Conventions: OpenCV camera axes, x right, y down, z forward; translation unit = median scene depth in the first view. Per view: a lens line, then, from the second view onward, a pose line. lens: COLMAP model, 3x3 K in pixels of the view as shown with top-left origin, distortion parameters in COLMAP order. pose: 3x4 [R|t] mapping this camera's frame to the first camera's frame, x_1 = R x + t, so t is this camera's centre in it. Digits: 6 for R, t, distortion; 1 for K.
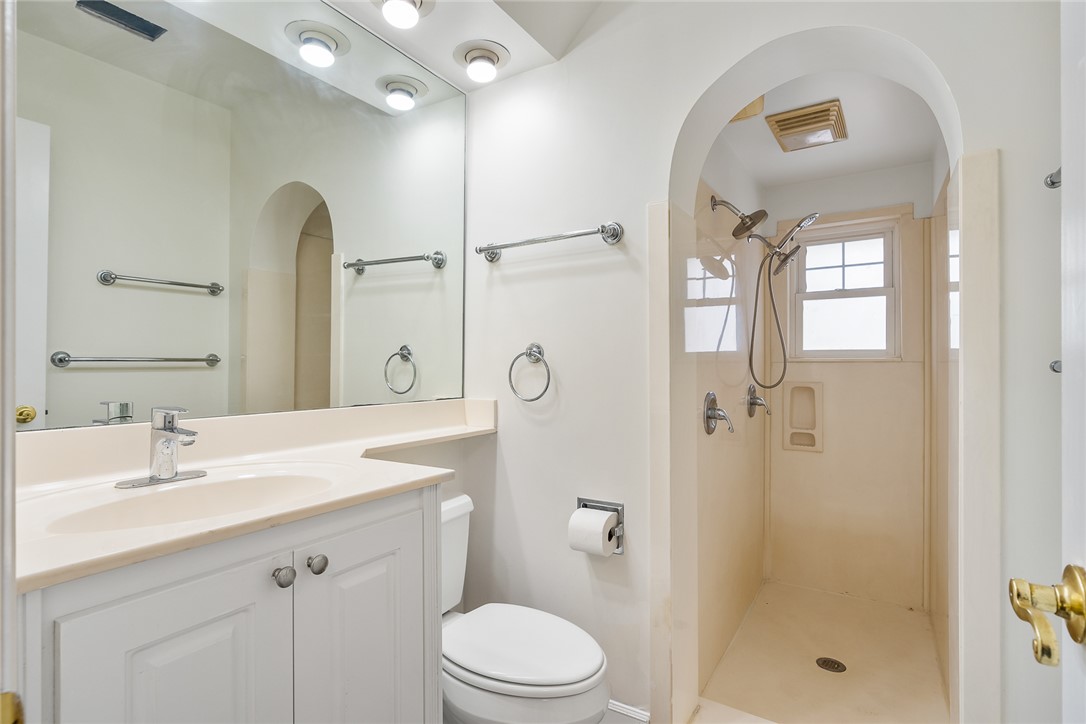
lens RADIAL K [[536.1, 0, 543.8], [0, 536.1, 364.3], [0, 0, 1]] dist [-0.001235, -0.000318]
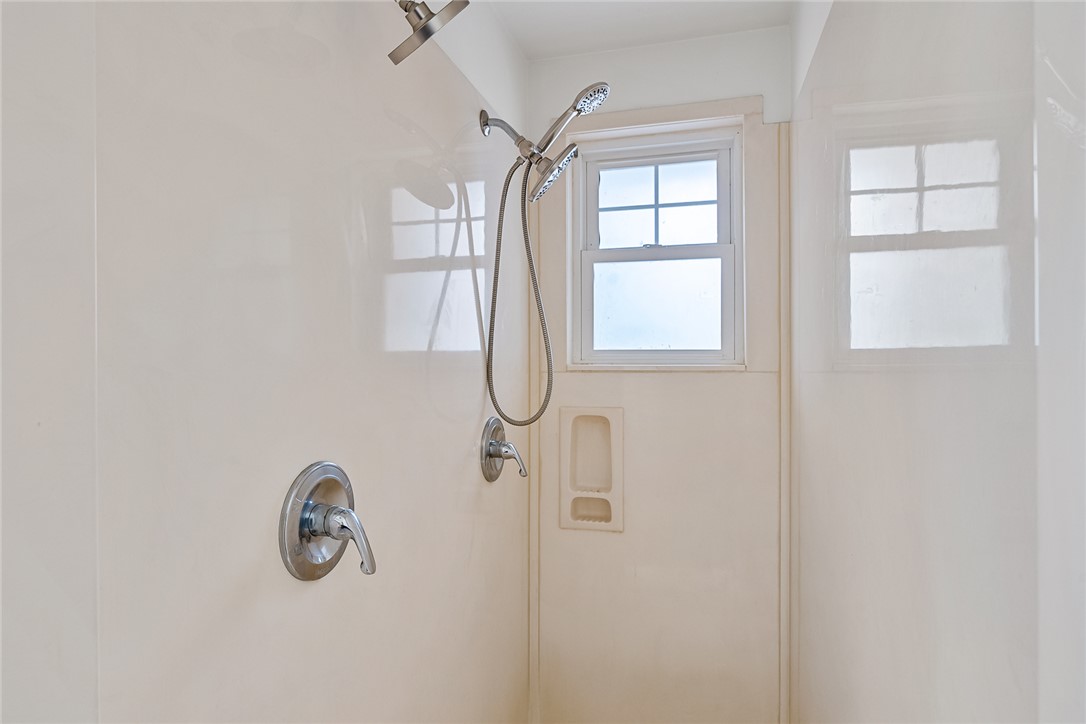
lens RADIAL K [[630.2, 0, 542.5], [0, 630.2, 360.9], [0, 0, 1]] dist [0.000440, 0.000191]
pose [[0.952834, 0.000569, 0.303491, 0.236543], [0.000507, 0.999994, -0.003467, -0.012754], [-0.303491, 0.003457, 0.952828, 0.391389]]
